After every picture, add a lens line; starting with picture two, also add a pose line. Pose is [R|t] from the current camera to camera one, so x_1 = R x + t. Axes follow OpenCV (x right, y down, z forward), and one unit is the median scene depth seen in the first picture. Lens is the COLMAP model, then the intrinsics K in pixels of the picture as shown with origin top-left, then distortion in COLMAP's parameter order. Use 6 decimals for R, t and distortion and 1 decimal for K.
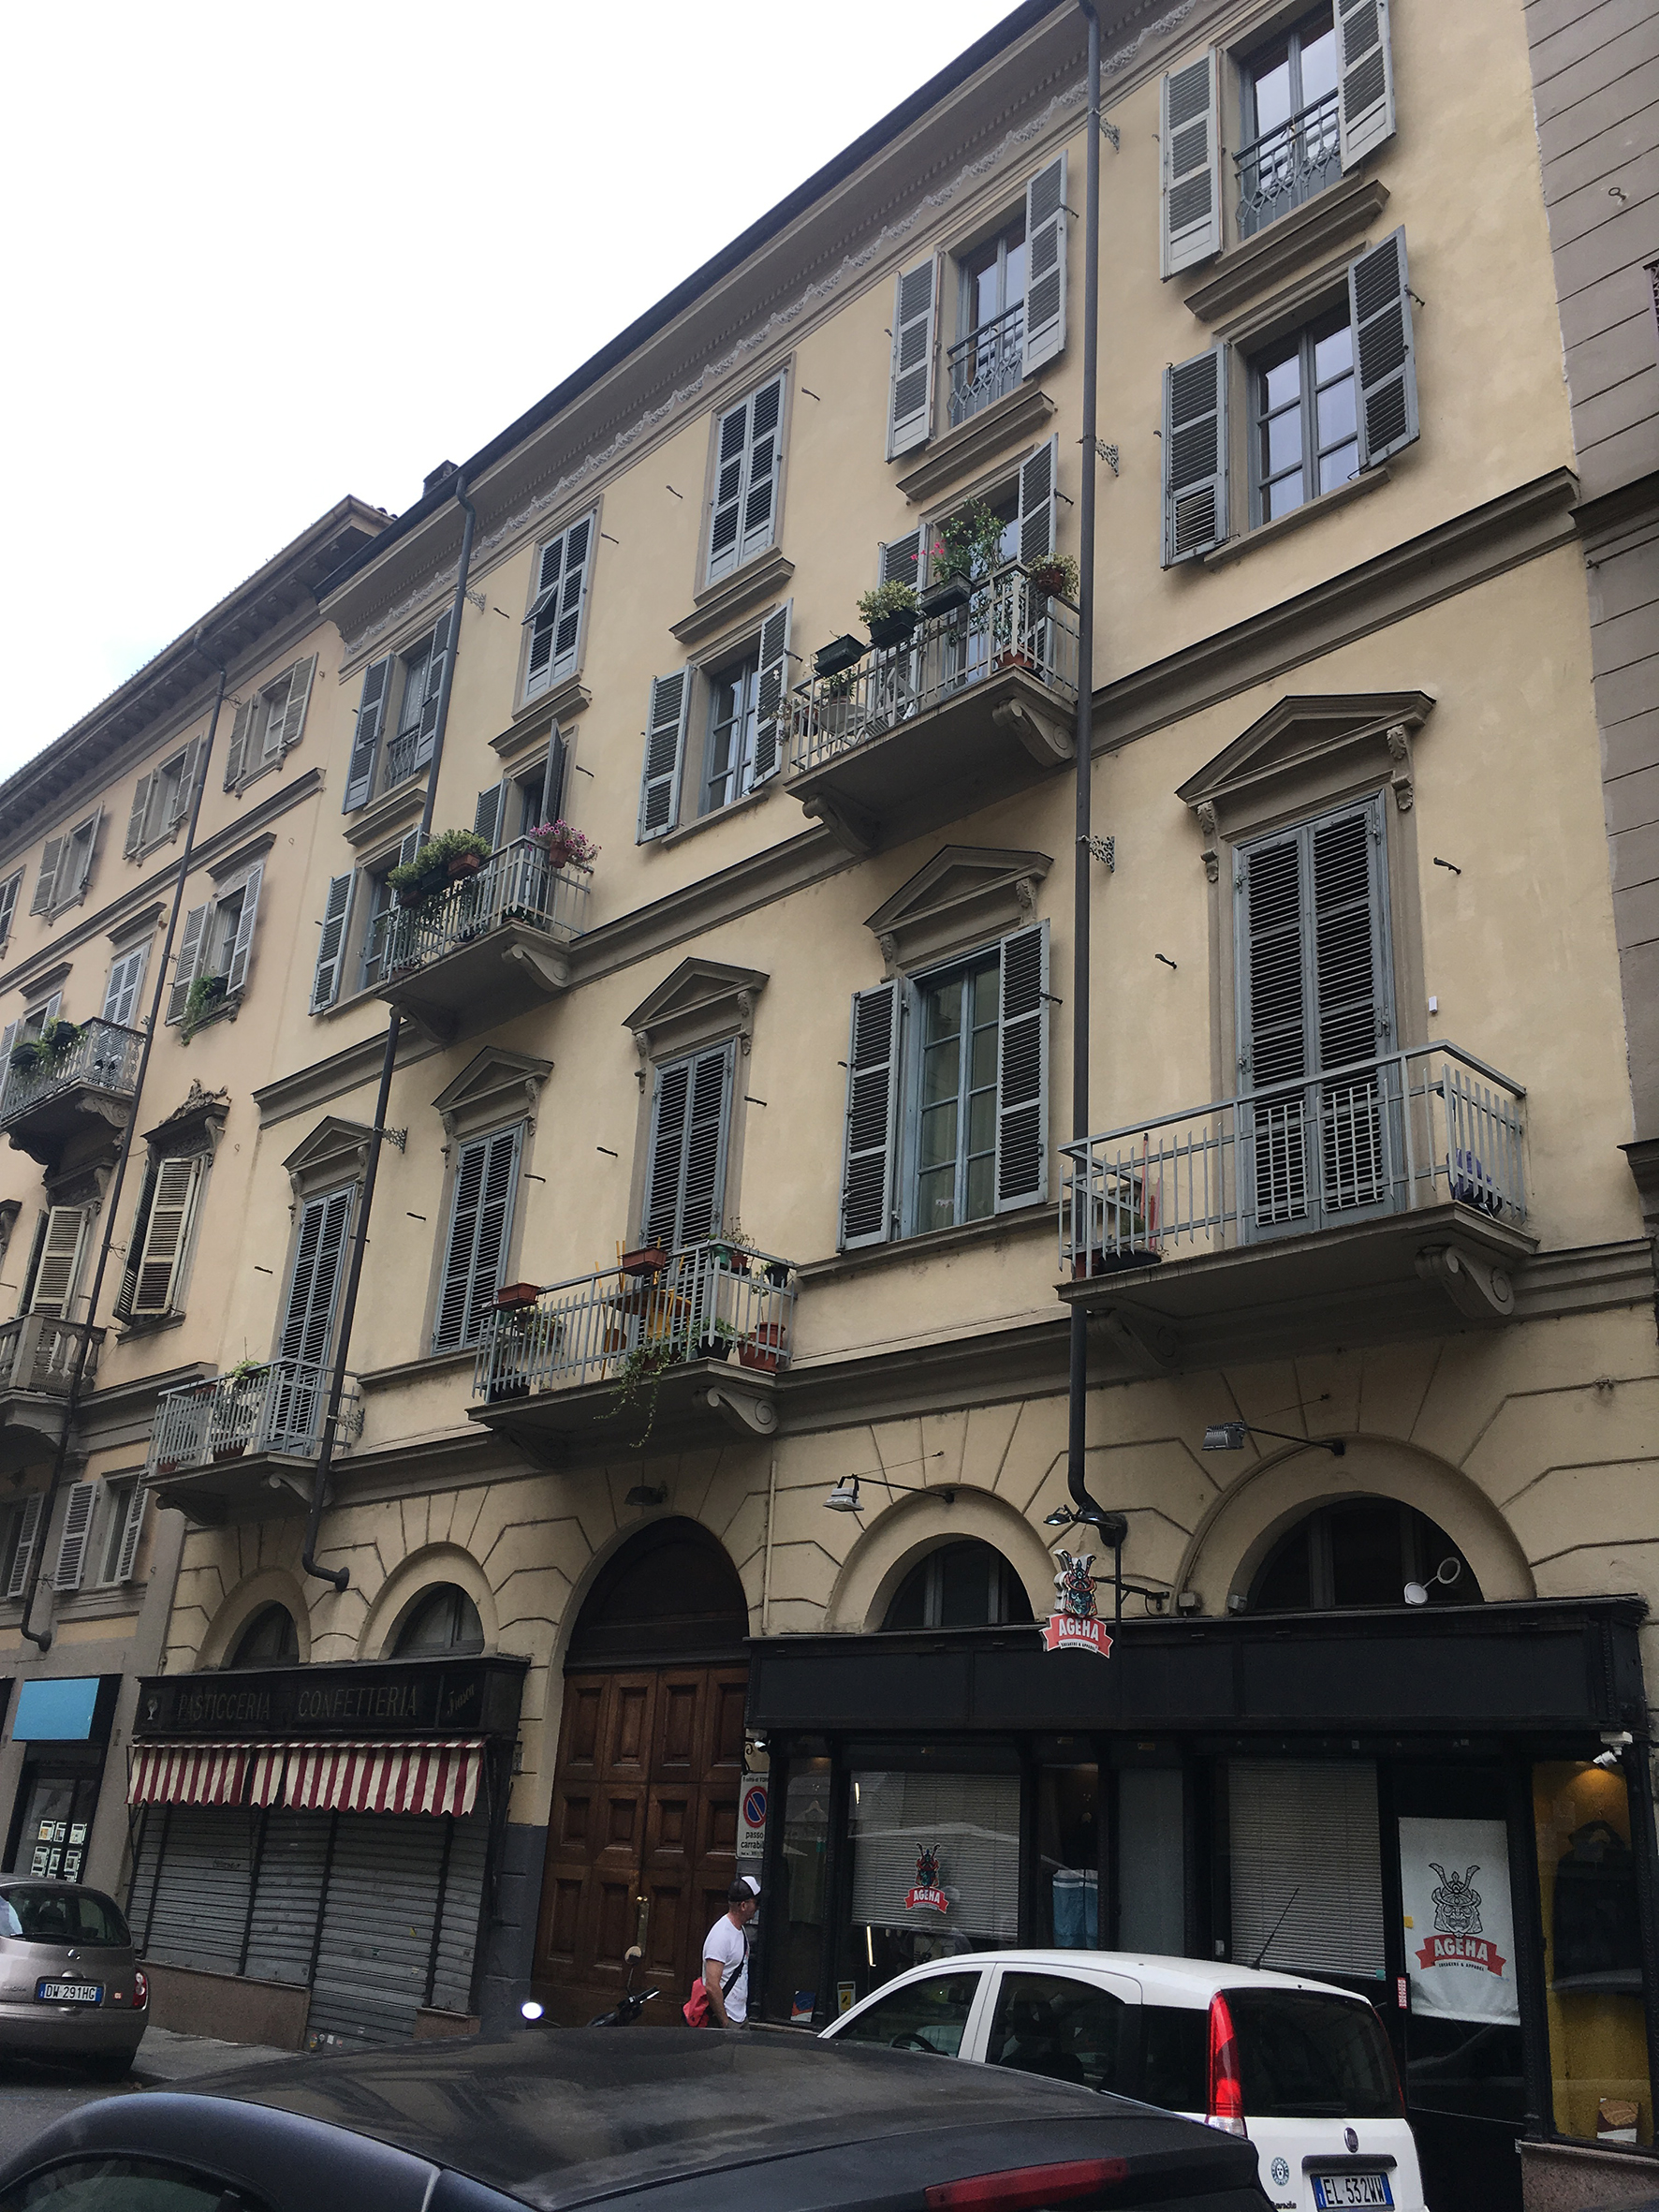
lens RADIAL K [[1911.5, 0, 829.5], [0, 1911.5, 1106.0], [0, 0, 1]] dist [0.003328, -0.001414]
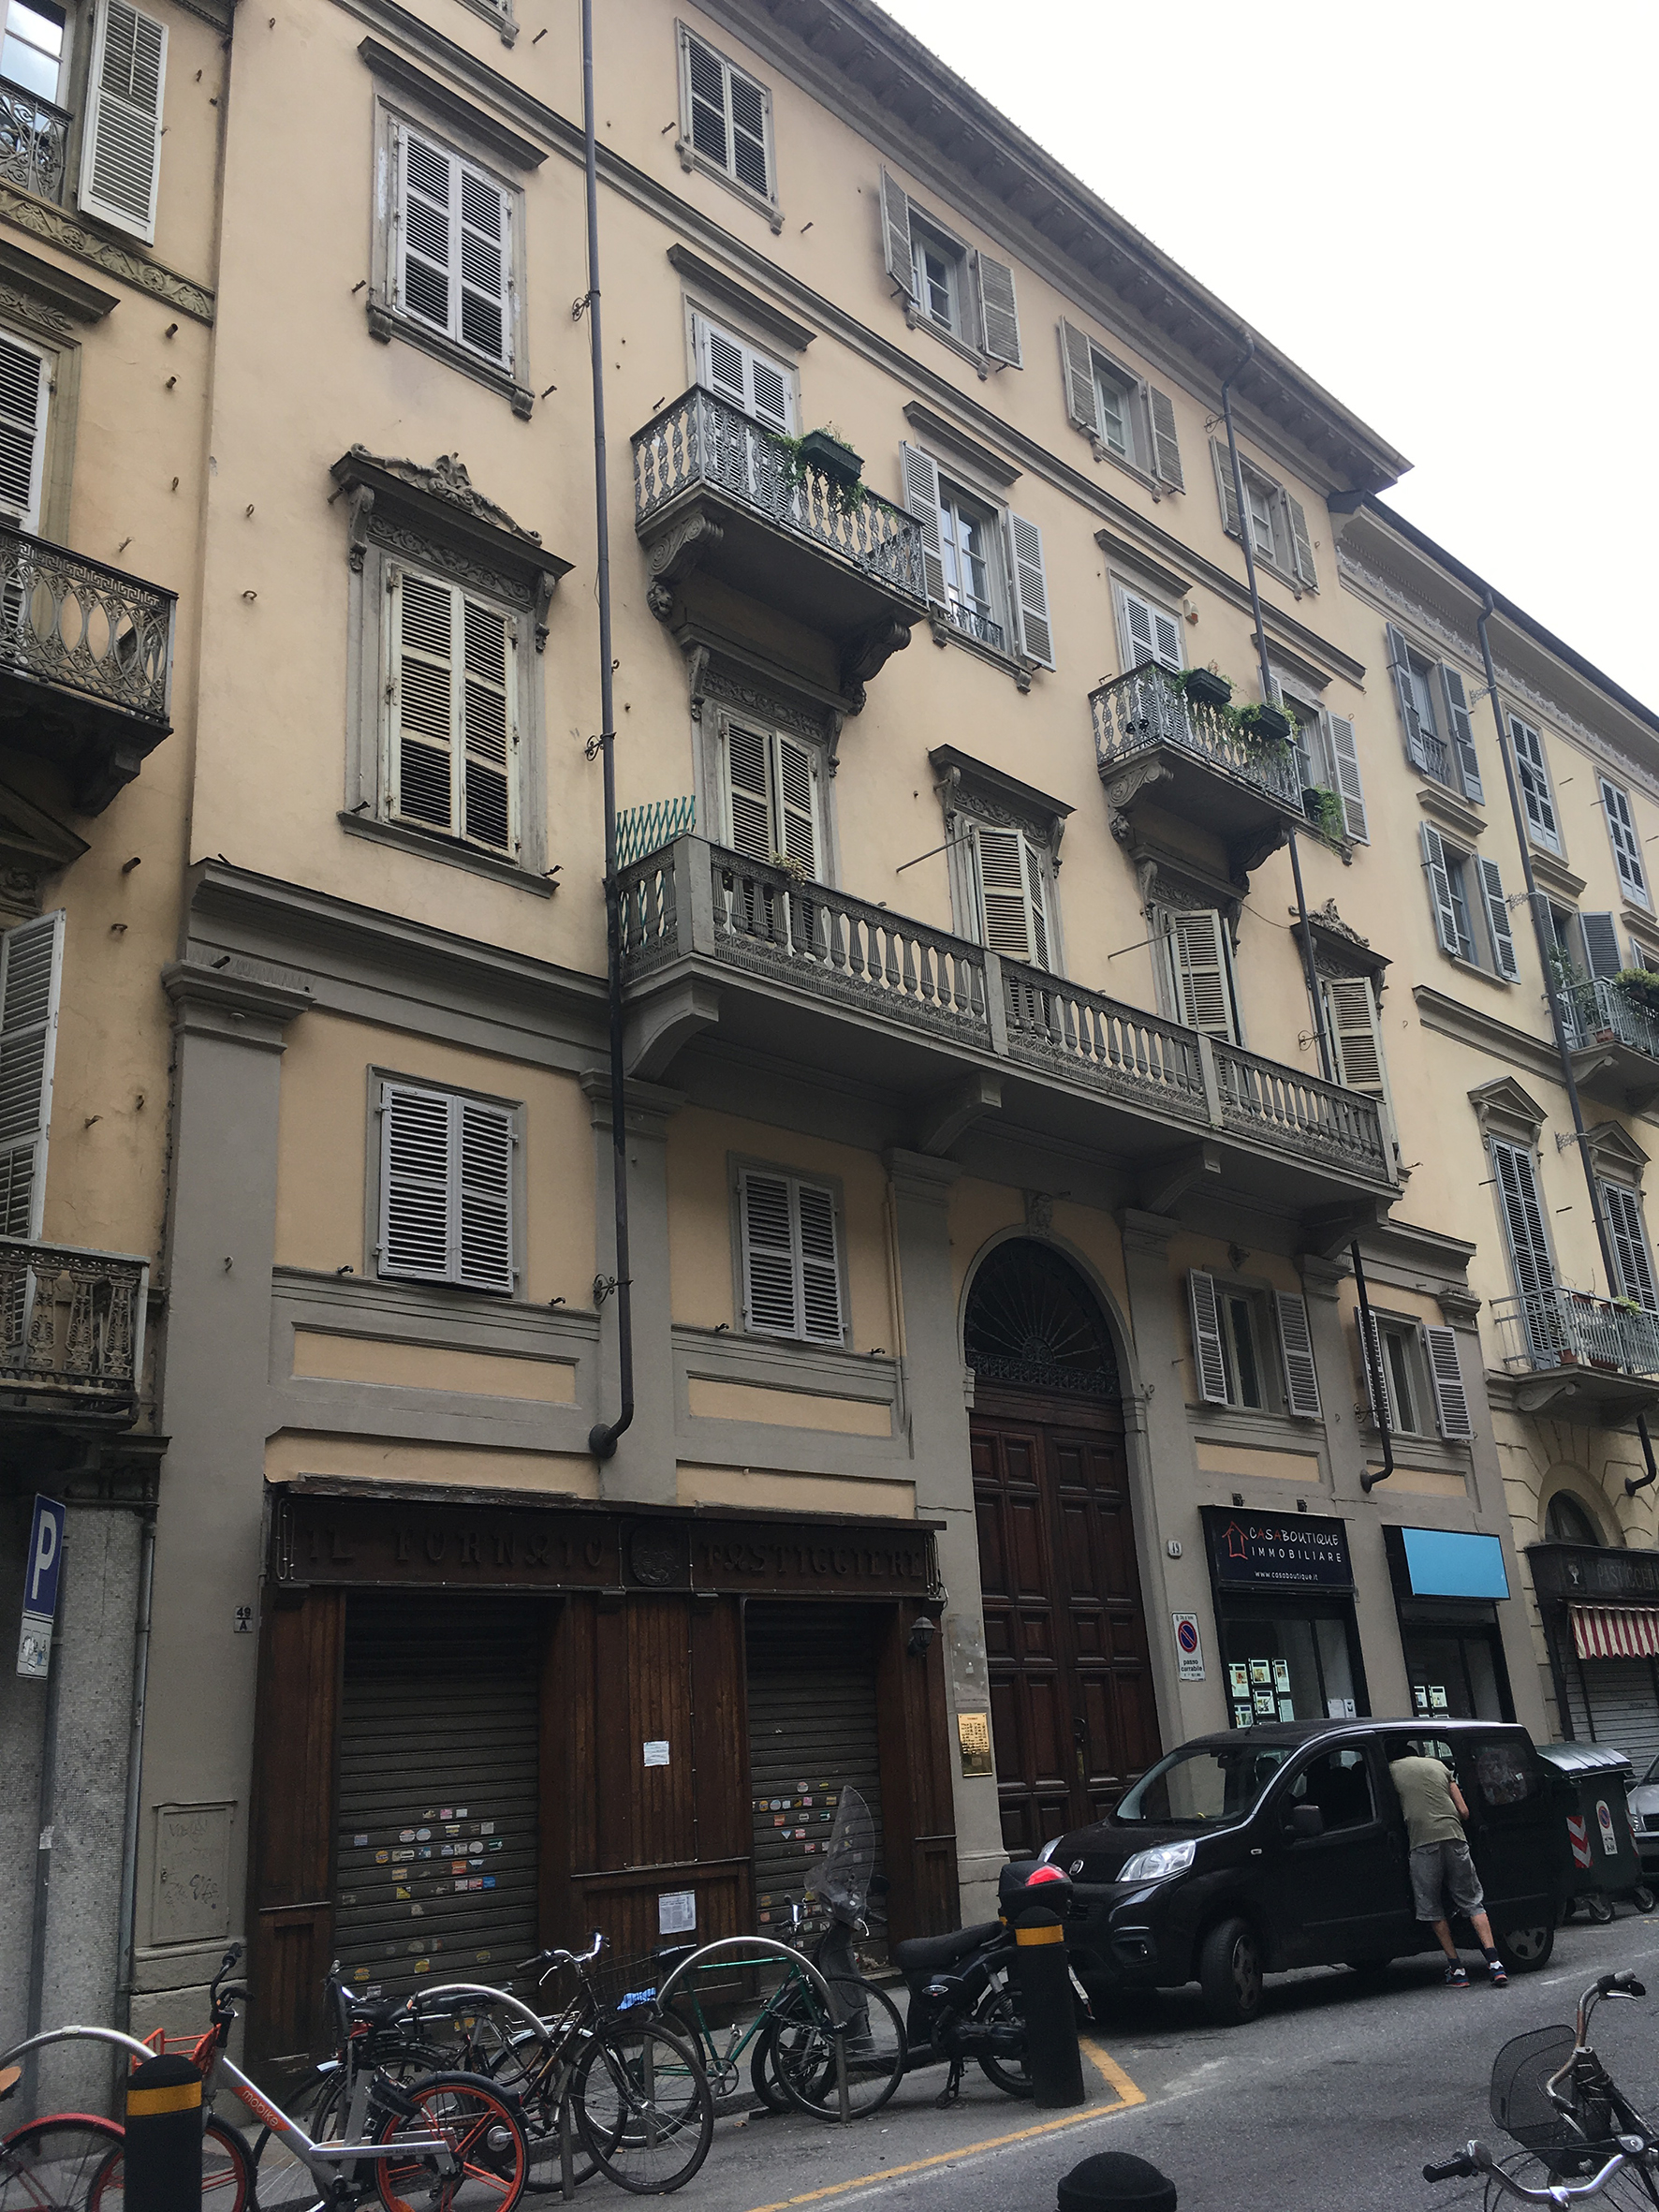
lens RADIAL K [[1911.5, 0, 829.5], [0, 1911.5, 1106.0], [0, 0, 1]] dist [0.003328, -0.001414]
pose [[-0.010367, 0.277593, 0.960643, -1.546158], [-0.314077, 0.911172, -0.266687, 0.521039], [-0.949341, -0.304480, 0.077740, 1.468821]]
